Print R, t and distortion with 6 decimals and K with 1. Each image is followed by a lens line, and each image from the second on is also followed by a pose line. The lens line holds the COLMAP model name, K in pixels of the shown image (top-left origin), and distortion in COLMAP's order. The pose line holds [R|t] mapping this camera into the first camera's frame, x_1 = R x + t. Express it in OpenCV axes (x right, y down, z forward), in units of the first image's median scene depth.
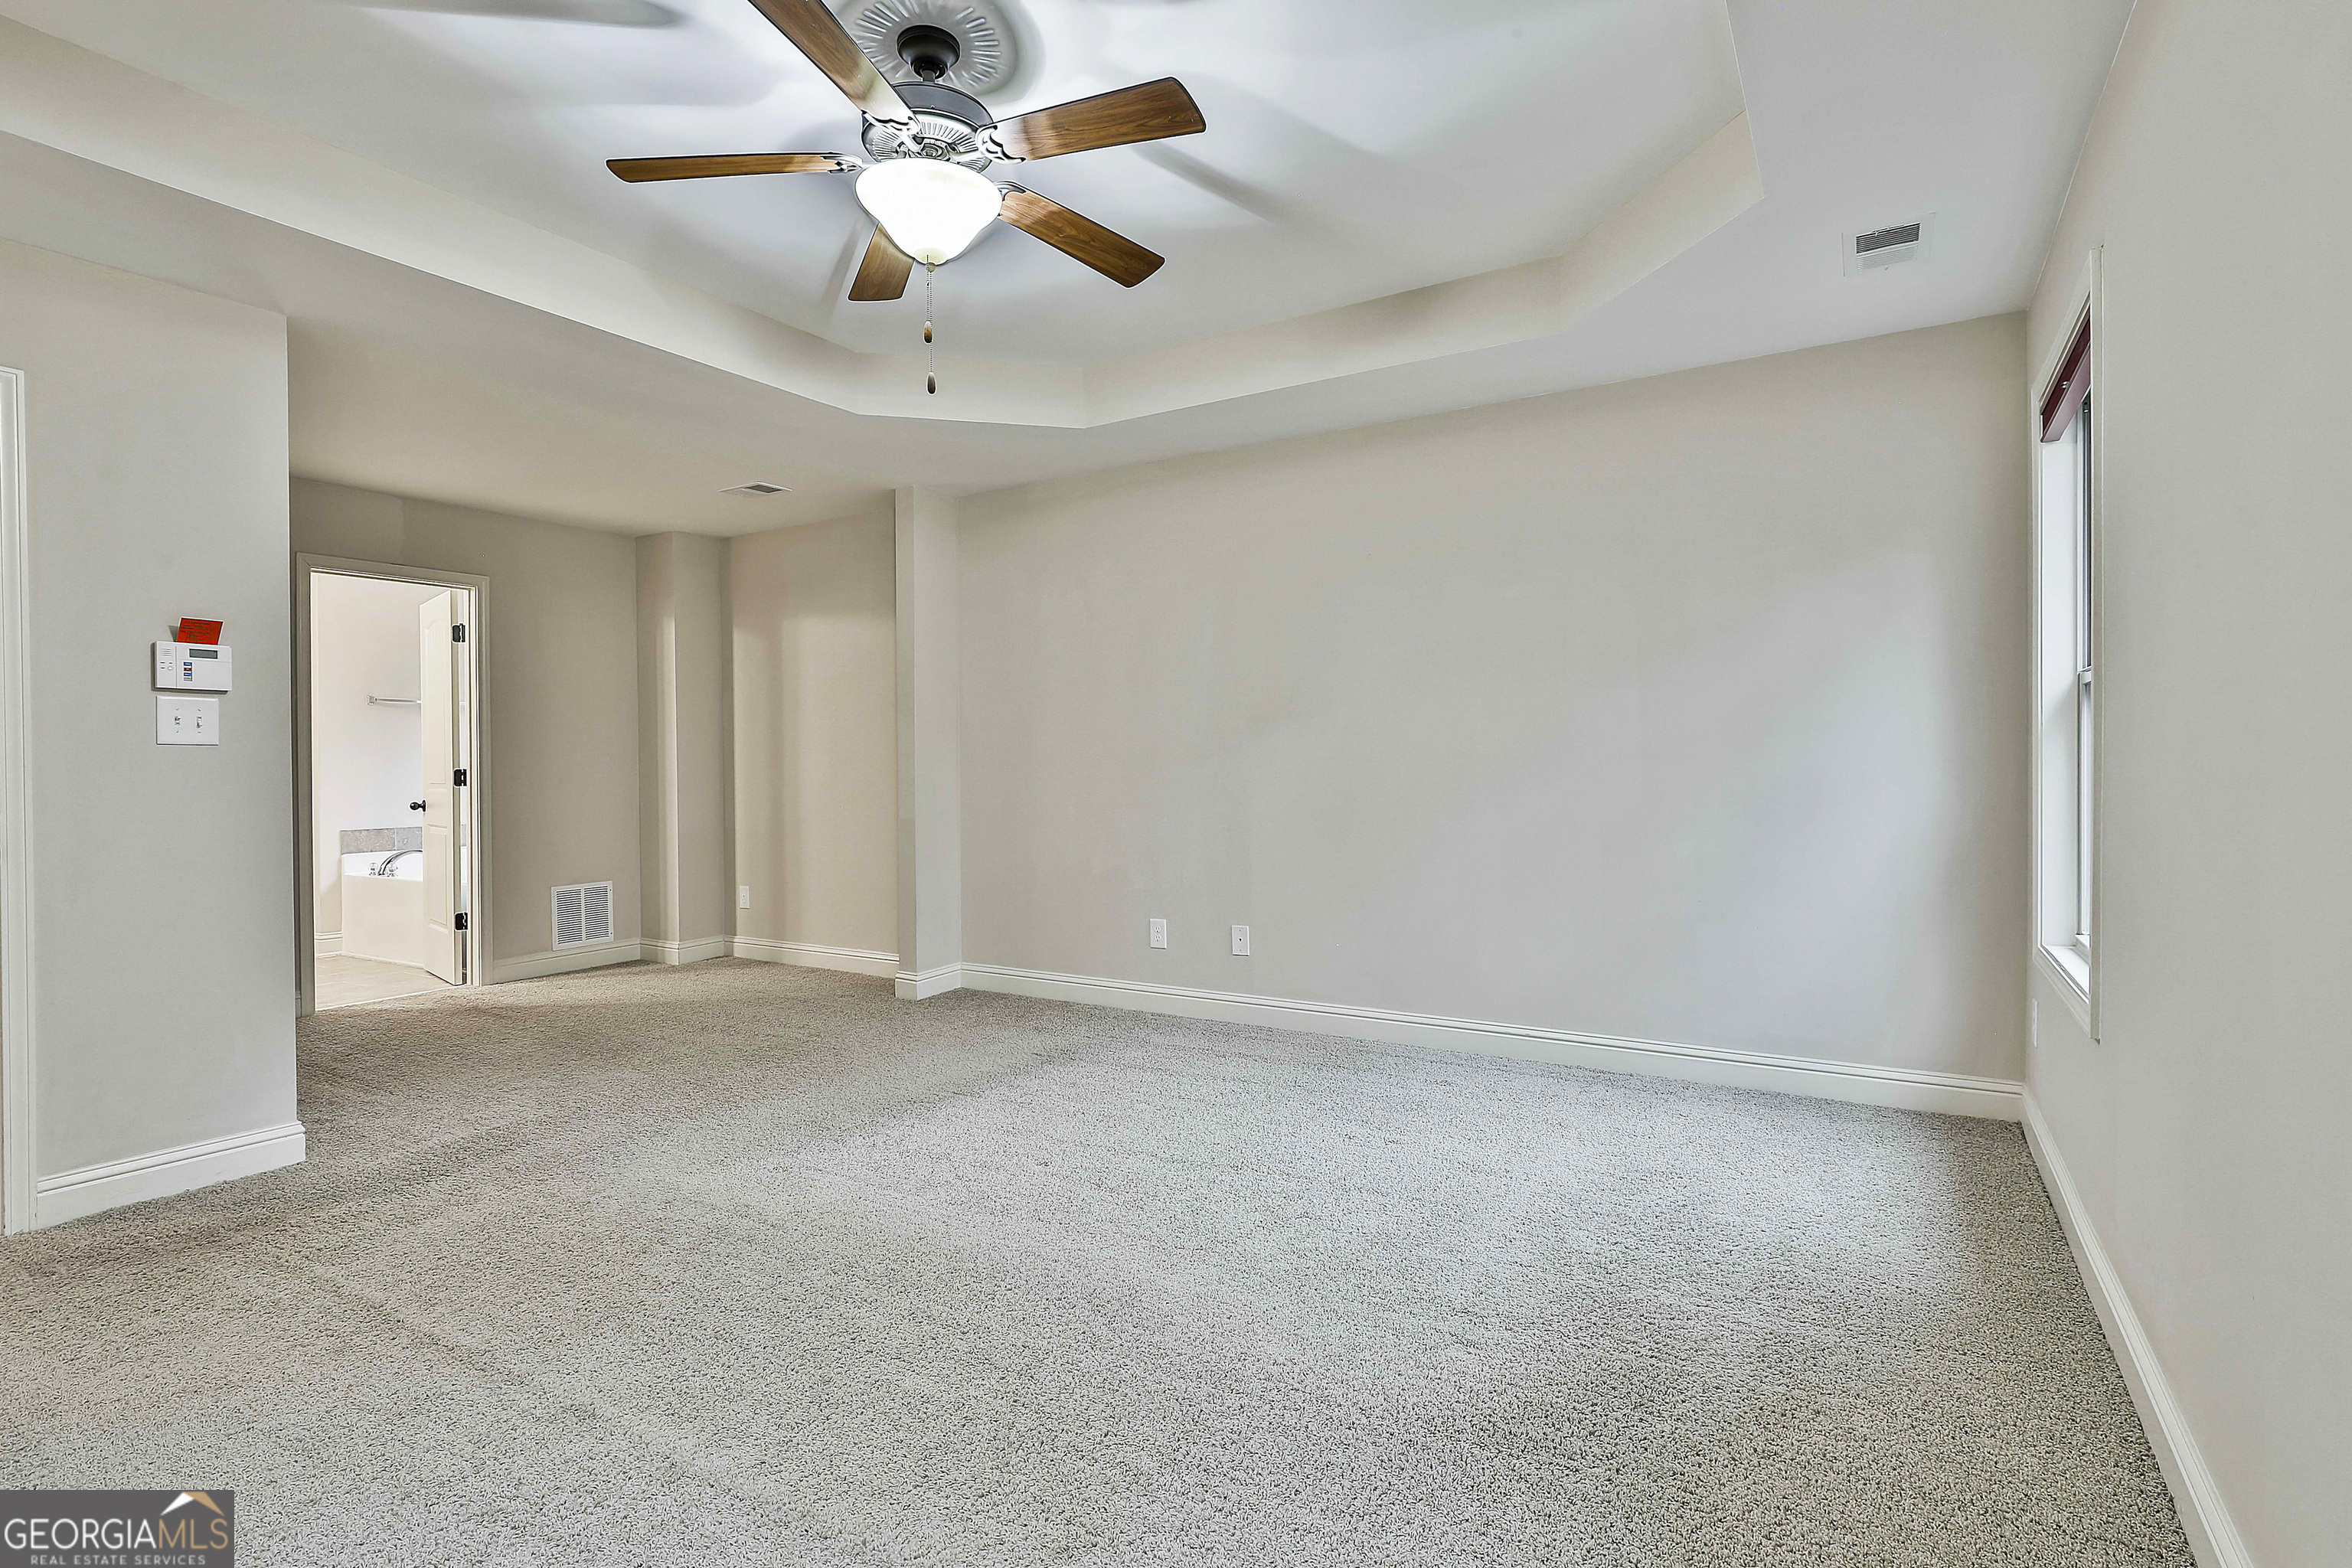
lens RADIAL K [[1116.4, 0, 1176.8], [0, 1116.4, 771.7], [0, 0, 1]] dist [0.002004, 0.000316]
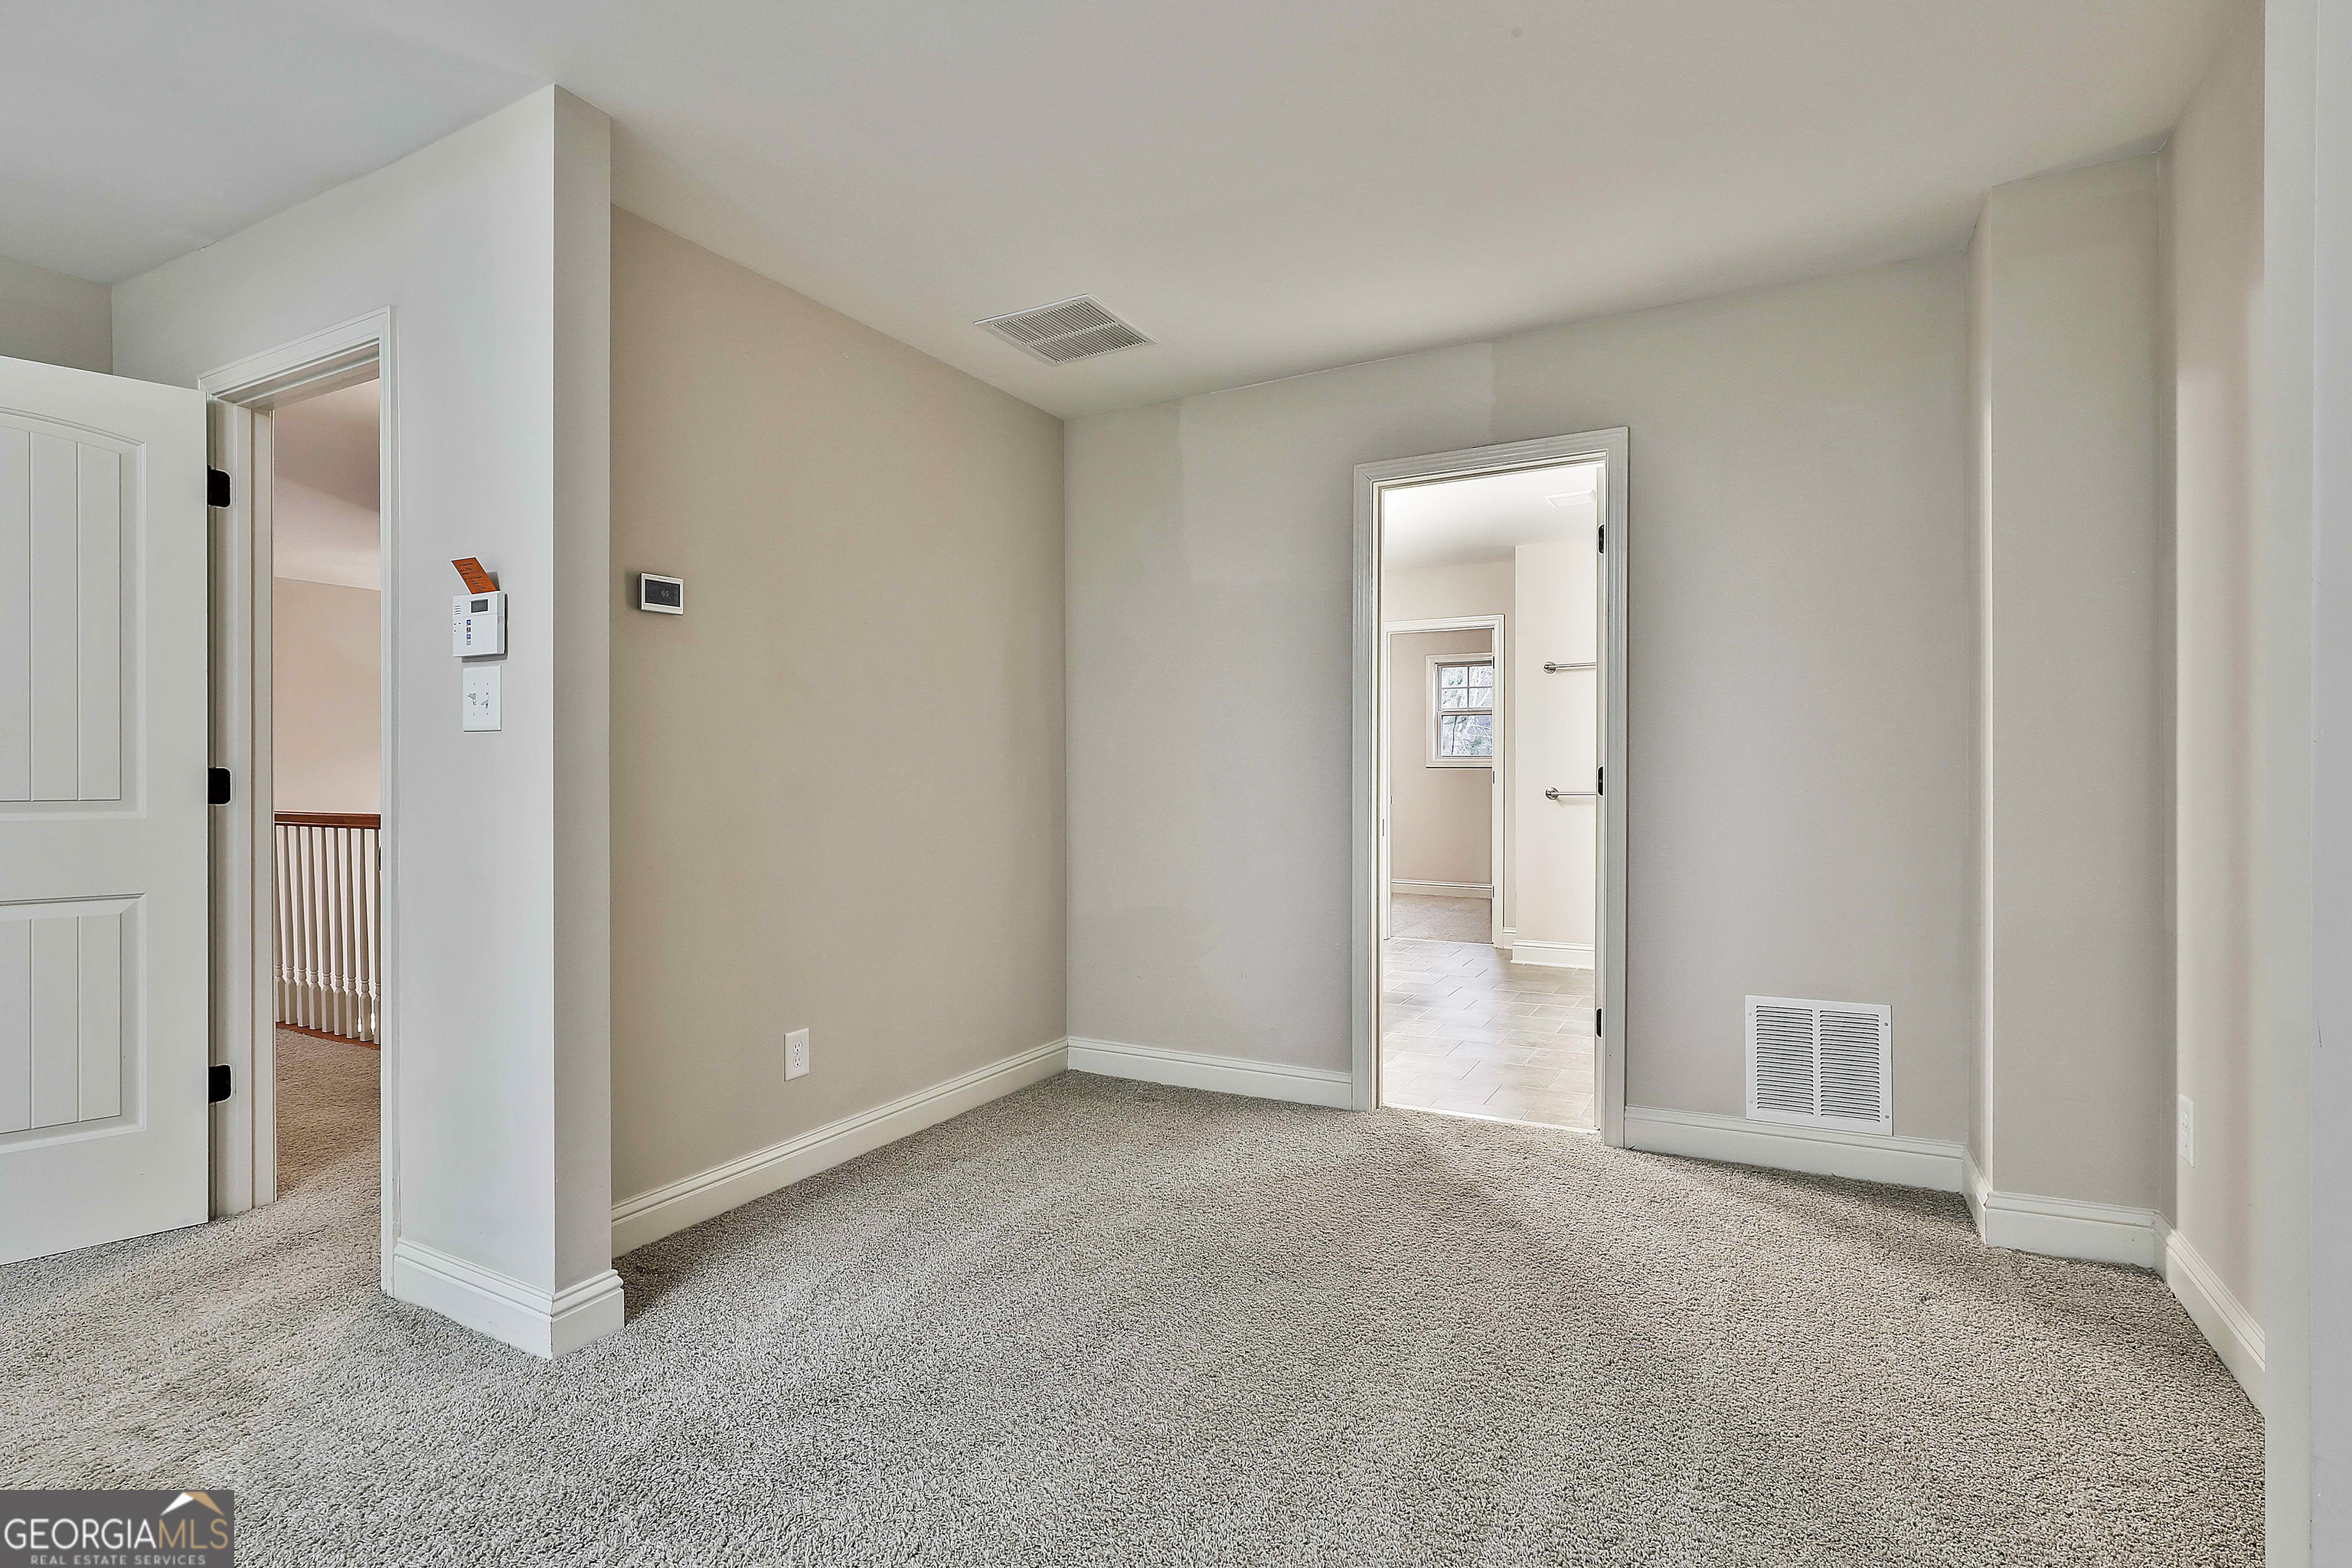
lens RADIAL K [[1116.4, 0, 1176.8], [0, 1116.4, 771.7], [0, 0, 1]] dist [0.002004, 0.000316]
pose [[0.071449, 0.012031, -0.997372, -0.060845], [-0.005020, 0.999919, 0.011702, -0.005079], [0.997432, 0.004171, 0.071504, 0.689677]]
